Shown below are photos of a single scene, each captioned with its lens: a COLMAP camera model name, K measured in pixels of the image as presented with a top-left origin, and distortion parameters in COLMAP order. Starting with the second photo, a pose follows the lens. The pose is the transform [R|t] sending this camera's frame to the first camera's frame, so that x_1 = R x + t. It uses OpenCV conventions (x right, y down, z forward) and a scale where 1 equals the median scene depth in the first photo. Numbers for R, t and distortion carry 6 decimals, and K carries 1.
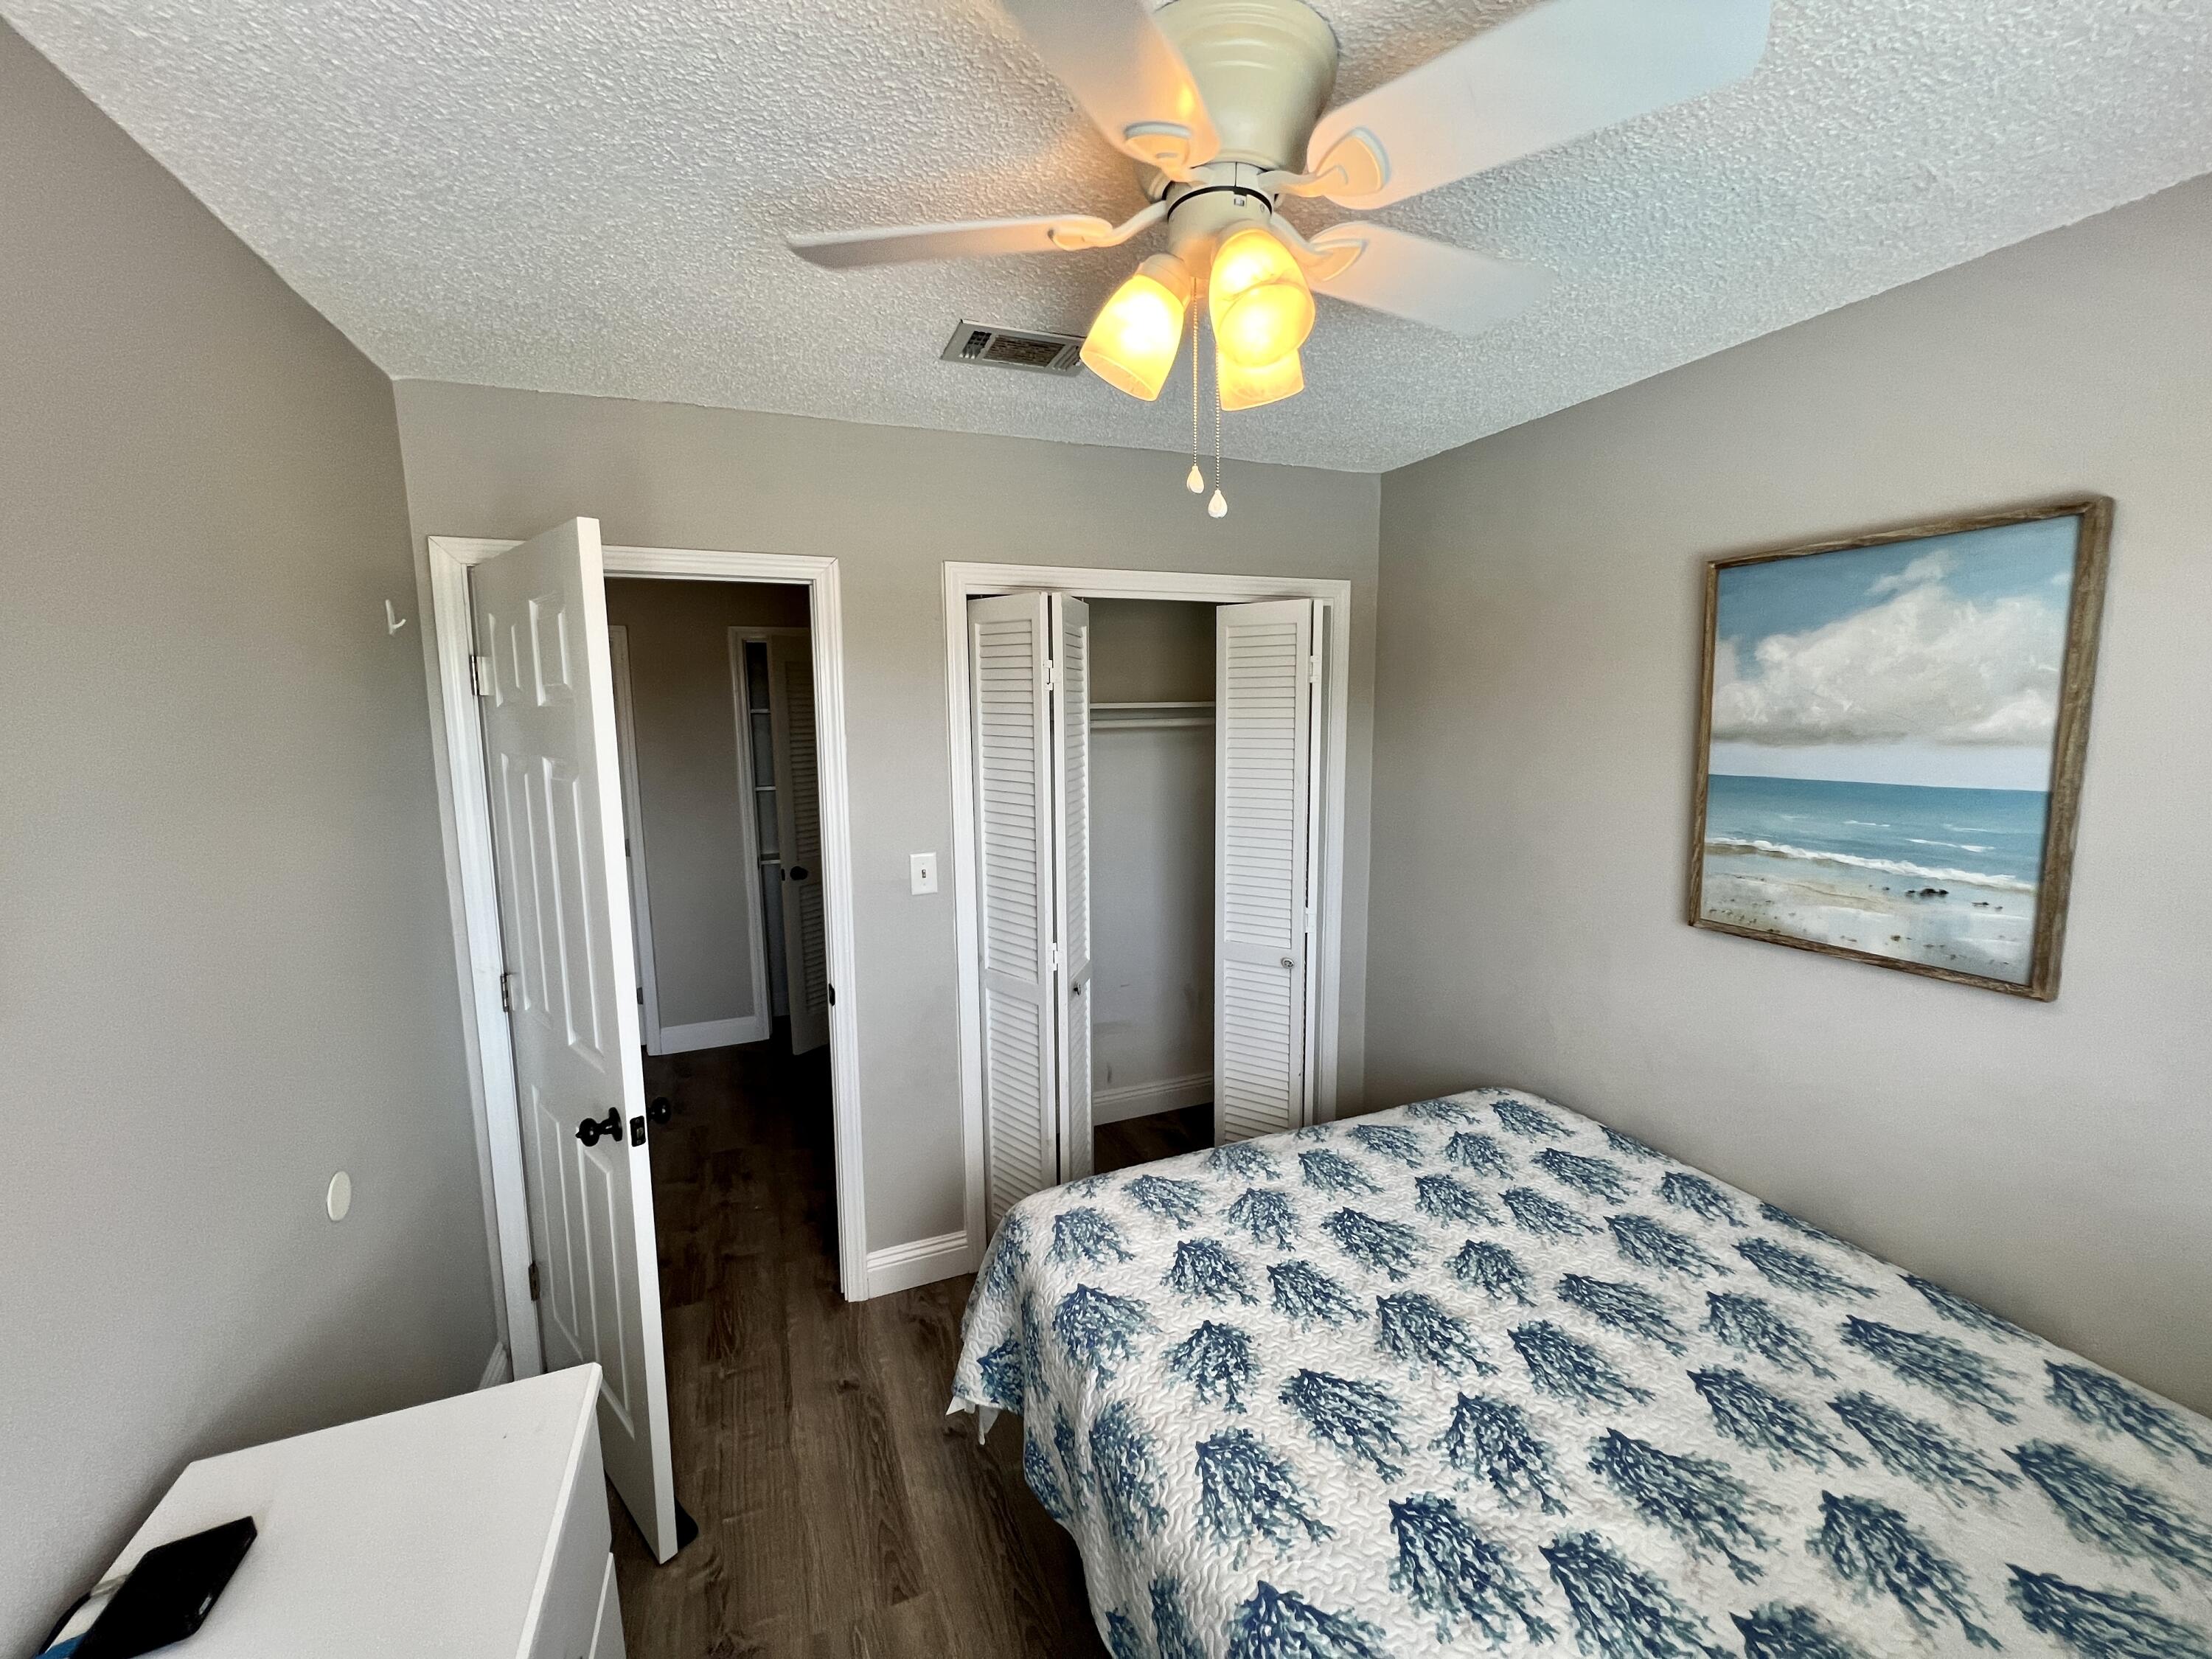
lens RADIAL K [[887.7, 0, 1106.0], [0, 887.7, 829.9], [0, 0, 1]] dist [-0.001579, -0.000625]
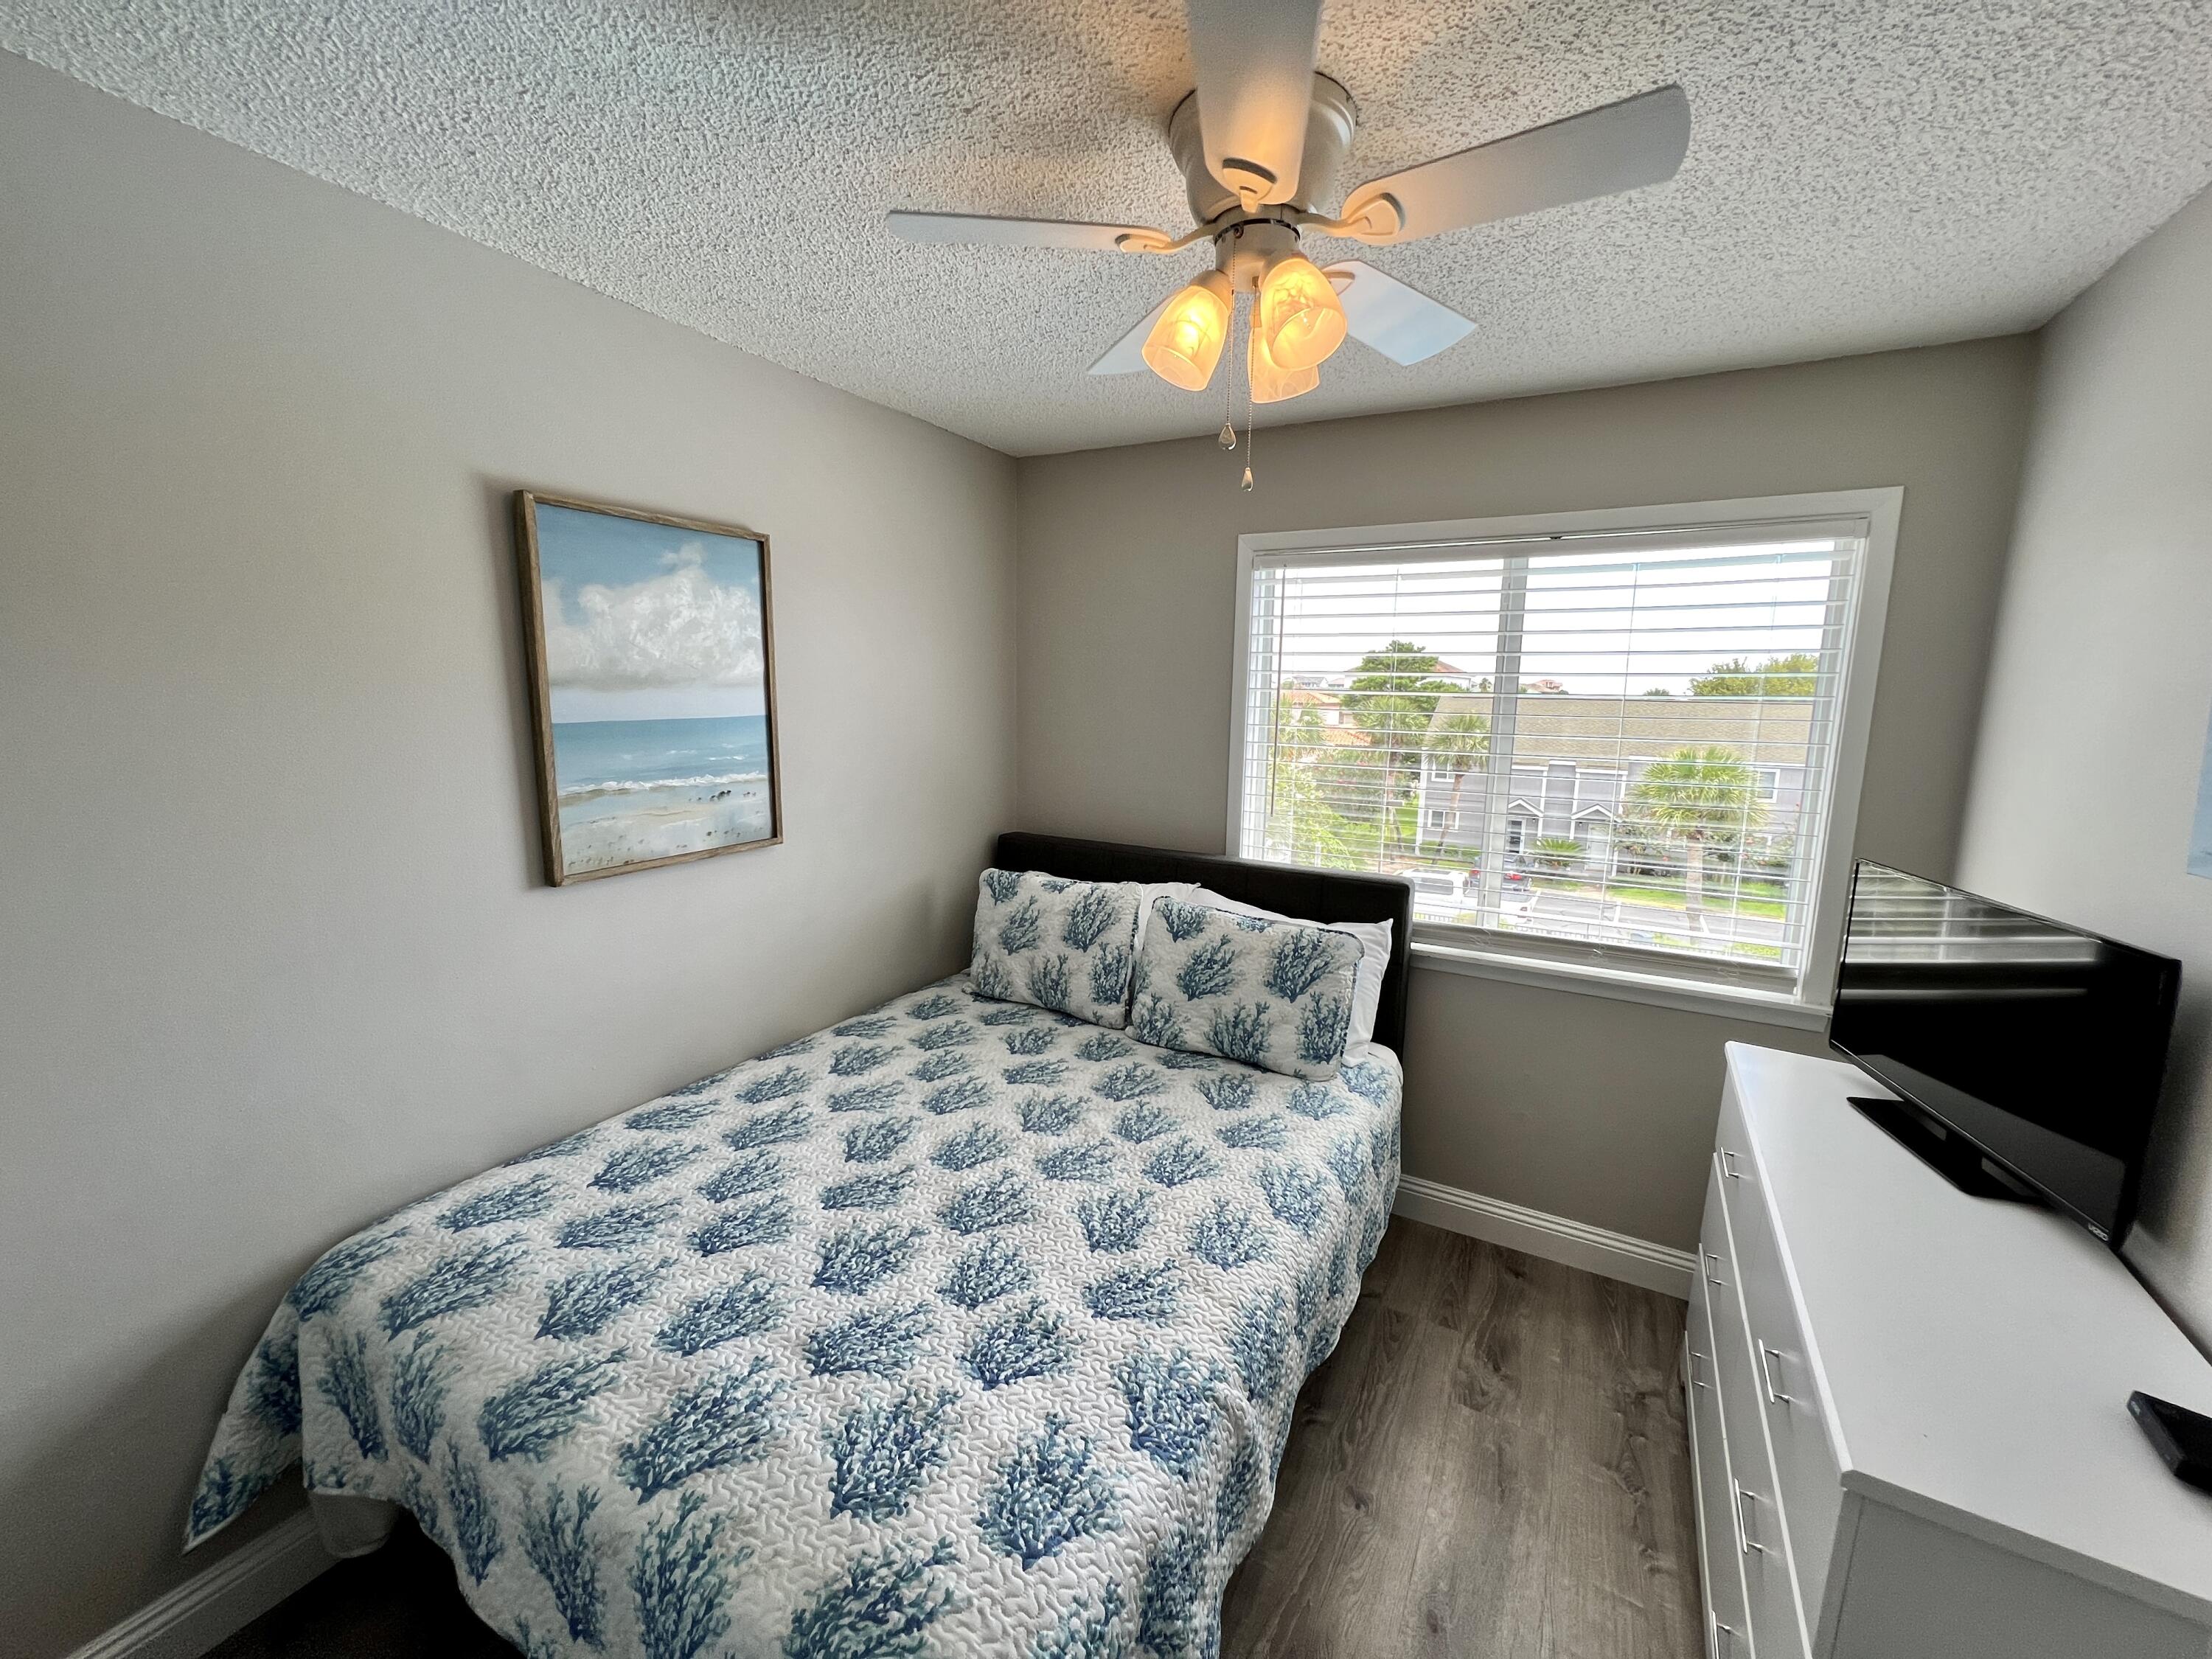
lens RADIAL K [[887.7, 0, 1099.5], [0, 887.7, 820.0], [0, 0, 1]] dist [-0.001579, -0.000625]
pose [[-0.620558, -0.115438, 0.775617, -0.485573], [0.098297, 0.969851, 0.222993, -0.132175], [-0.777975, 0.214621, -0.590502, 1.280160]]
